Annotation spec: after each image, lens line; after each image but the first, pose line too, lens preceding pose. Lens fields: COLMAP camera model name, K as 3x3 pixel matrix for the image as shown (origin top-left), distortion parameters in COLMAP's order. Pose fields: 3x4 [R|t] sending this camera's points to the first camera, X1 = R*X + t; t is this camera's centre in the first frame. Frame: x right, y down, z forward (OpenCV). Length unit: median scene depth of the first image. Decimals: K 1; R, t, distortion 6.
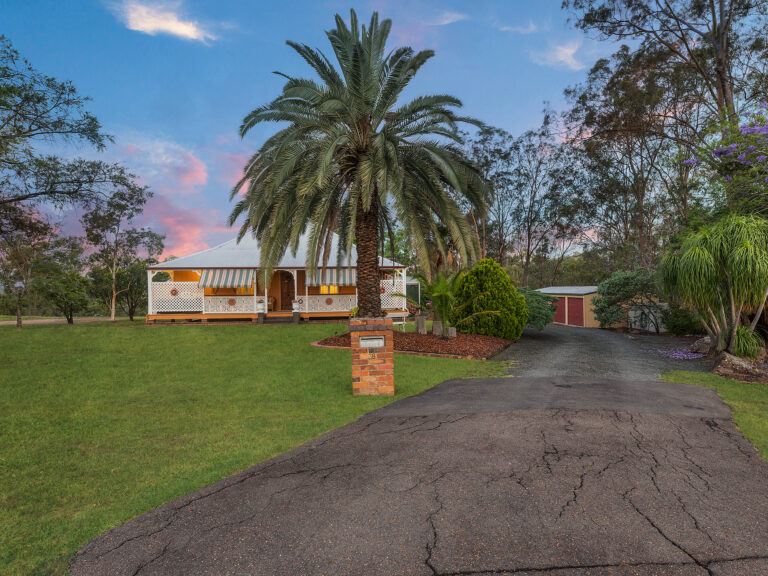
lens RADIAL K [[371.5, 0, 384.3], [0, 371.5, 285.2], [0, 0, 1]] dist [-0.003912, -0.000253]
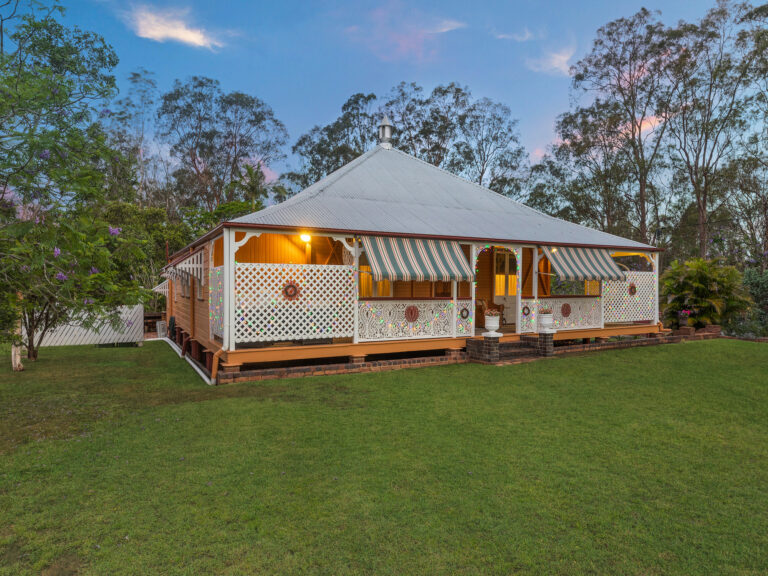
lens RADIAL K [[468.5, 0, 381.0], [0, 468.5, 290.5], [0, 0, 1]] dist [0.003674, -0.000360]
pose [[0.931113, 0.003517, 0.364715, -0.648944], [0.000175, 0.999949, -0.010089, 0.023123], [-0.364732, 0.009457, 0.931065, 0.500487]]
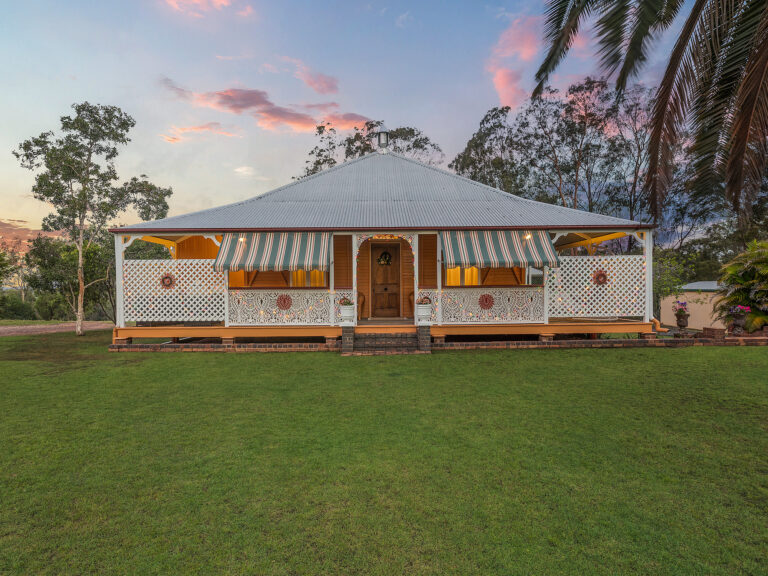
lens RADIAL K [[371.5, 0, 382.9], [0, 371.5, 286.0], [0, 0, 1]] dist [-0.003912, -0.000253]
pose [[0.995786, 0.001602, -0.091694, -0.242492], [-0.001107, 0.999985, 0.005445, 0.021976], [0.091702, -0.005321, 0.995772, 0.541190]]
